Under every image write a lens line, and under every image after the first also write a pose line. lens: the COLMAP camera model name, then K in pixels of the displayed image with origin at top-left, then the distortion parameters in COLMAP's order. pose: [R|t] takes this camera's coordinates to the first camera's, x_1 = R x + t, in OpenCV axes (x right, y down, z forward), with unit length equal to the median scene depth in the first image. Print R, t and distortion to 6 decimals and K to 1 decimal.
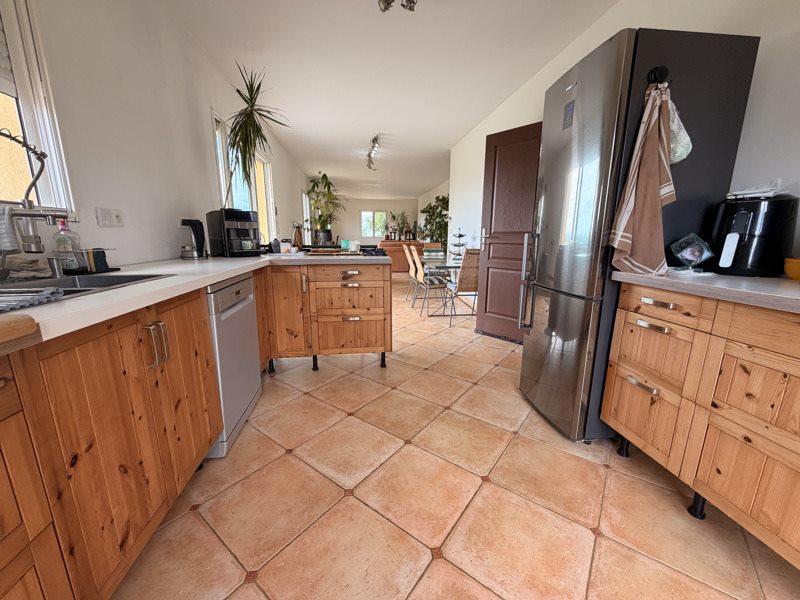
lens RADIAL K [[312.9, 0, 400.5], [0, 312.9, 301.1], [0, 0, 1]] dist [0.001106, -0.000014]
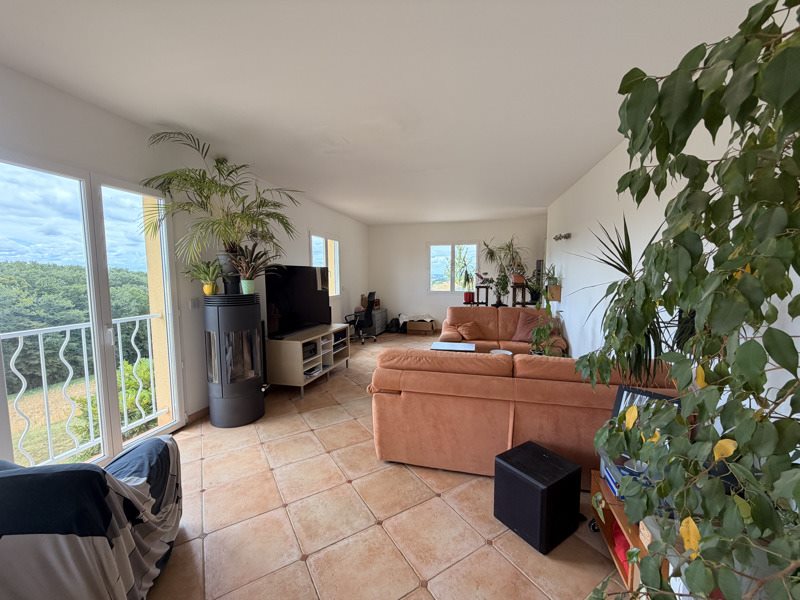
lens RADIAL K [[312.9, 0, 403.1], [0, 312.9, 301.1], [0, 0, 1]] dist [0.001106, -0.000014]
pose [[0.931404, 0.017850, -0.363548, 0.031136], [-0.062455, 0.991821, -0.111310, -0.142252], [0.358588, 0.126380, 0.924901, 0.549943]]
